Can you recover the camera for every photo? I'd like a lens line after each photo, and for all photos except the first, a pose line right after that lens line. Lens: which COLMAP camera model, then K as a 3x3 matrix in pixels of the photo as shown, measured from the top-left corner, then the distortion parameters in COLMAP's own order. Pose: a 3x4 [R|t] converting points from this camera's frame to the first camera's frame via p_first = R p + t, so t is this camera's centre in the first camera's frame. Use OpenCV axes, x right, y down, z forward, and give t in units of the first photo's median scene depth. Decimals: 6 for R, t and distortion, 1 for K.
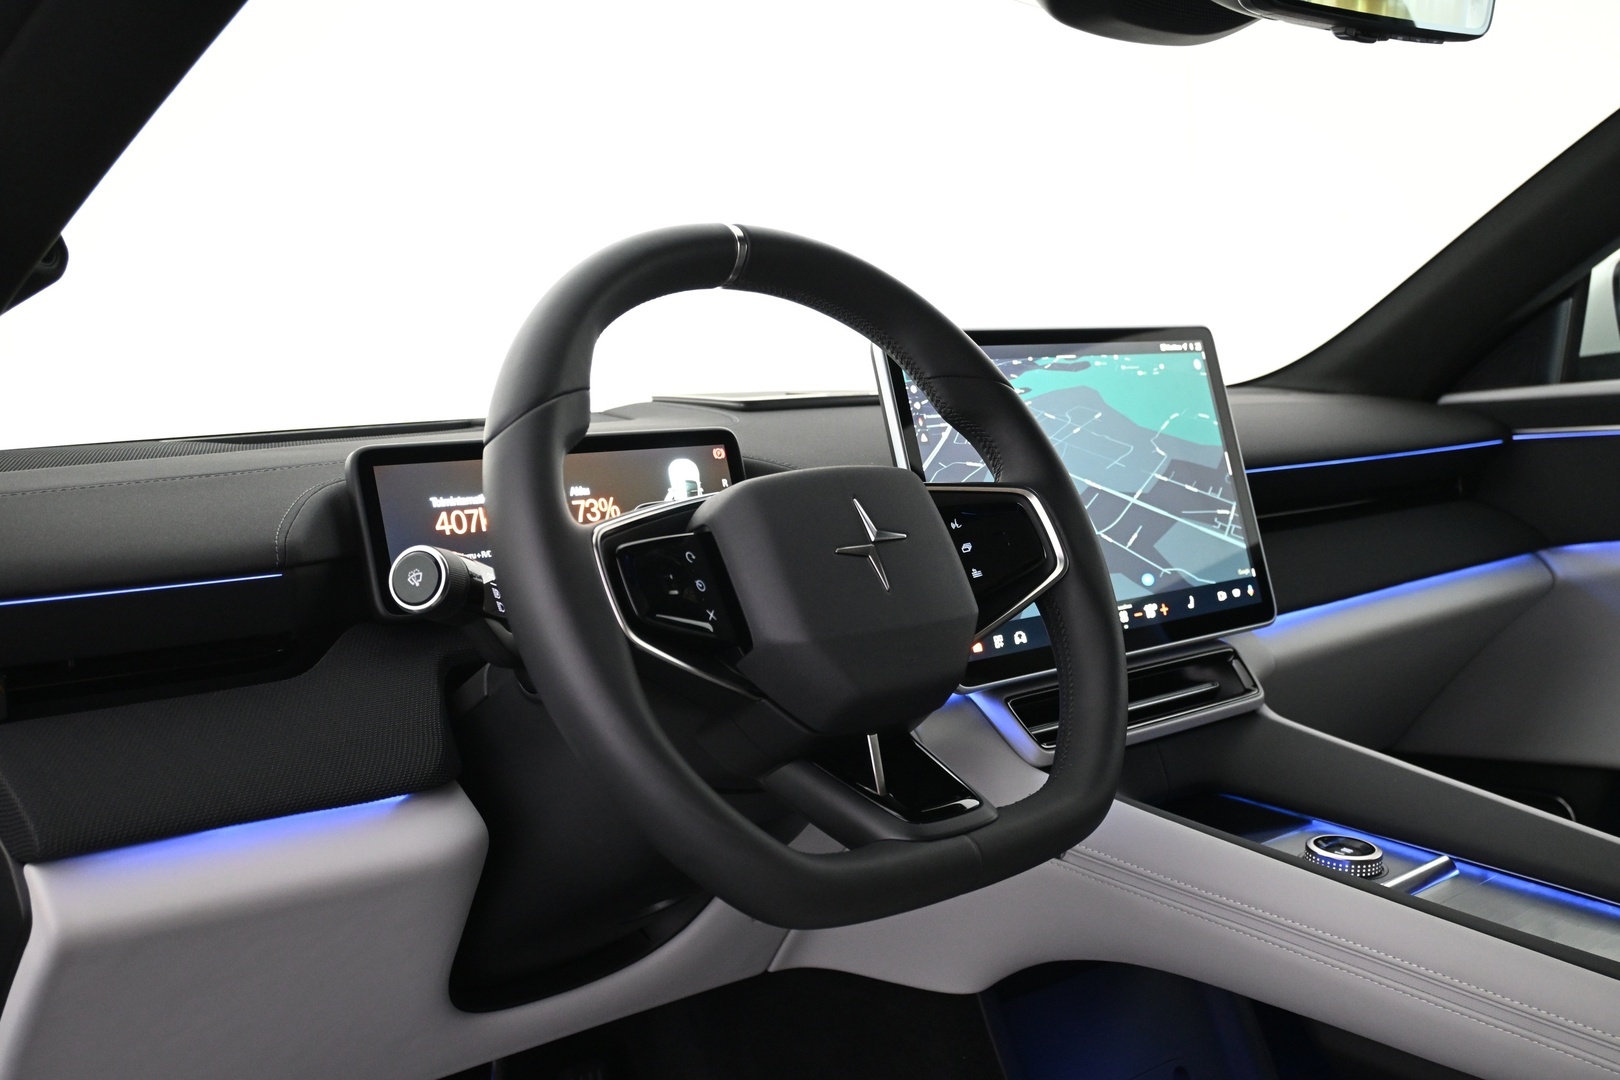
lens RADIAL K [[1686.1, 0, 810.0], [0, 1686.1, 540.0], [0, 0, 1]] dist [-0.006033, -0.006598]
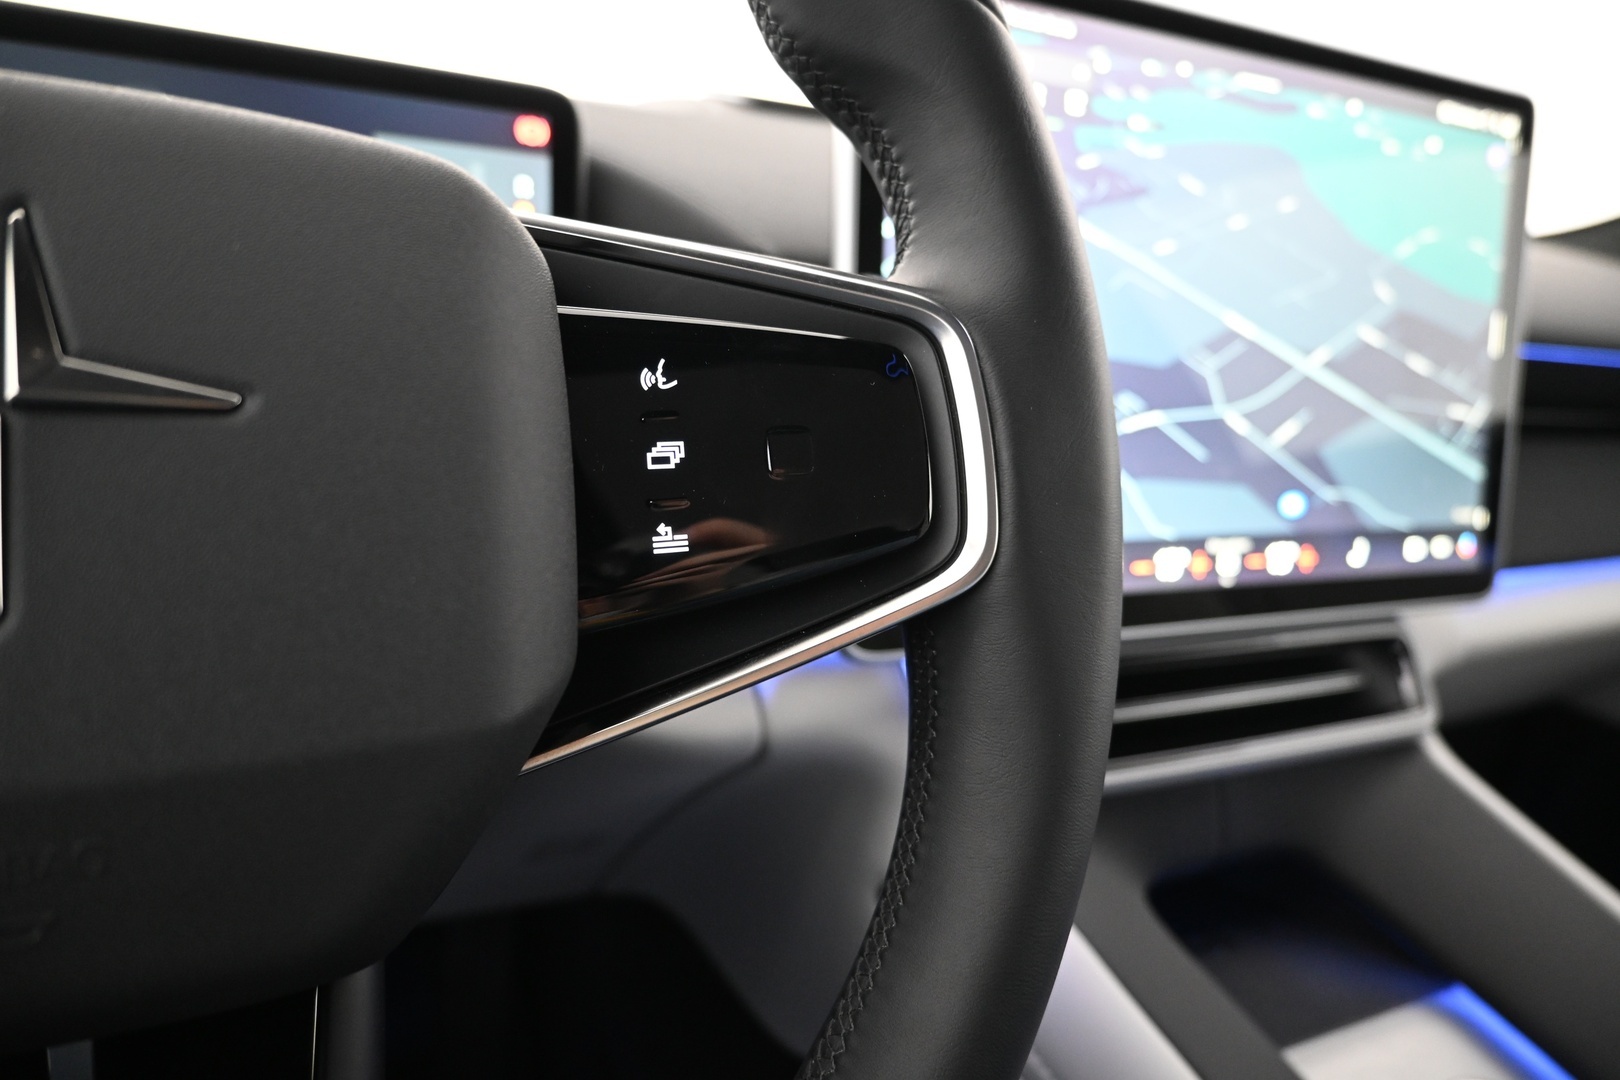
lens RADIAL K [[1116.6, 0, 810.0], [0, 1116.6, 540.0], [0, 0, 1]] dist [0.005343, -0.000052]
pose [[0.948486, 0.243438, -0.202763, 0.122134], [-0.191643, 0.950476, 0.244679, -0.027870], [0.252286, -0.193216, 0.948166, 0.580916]]
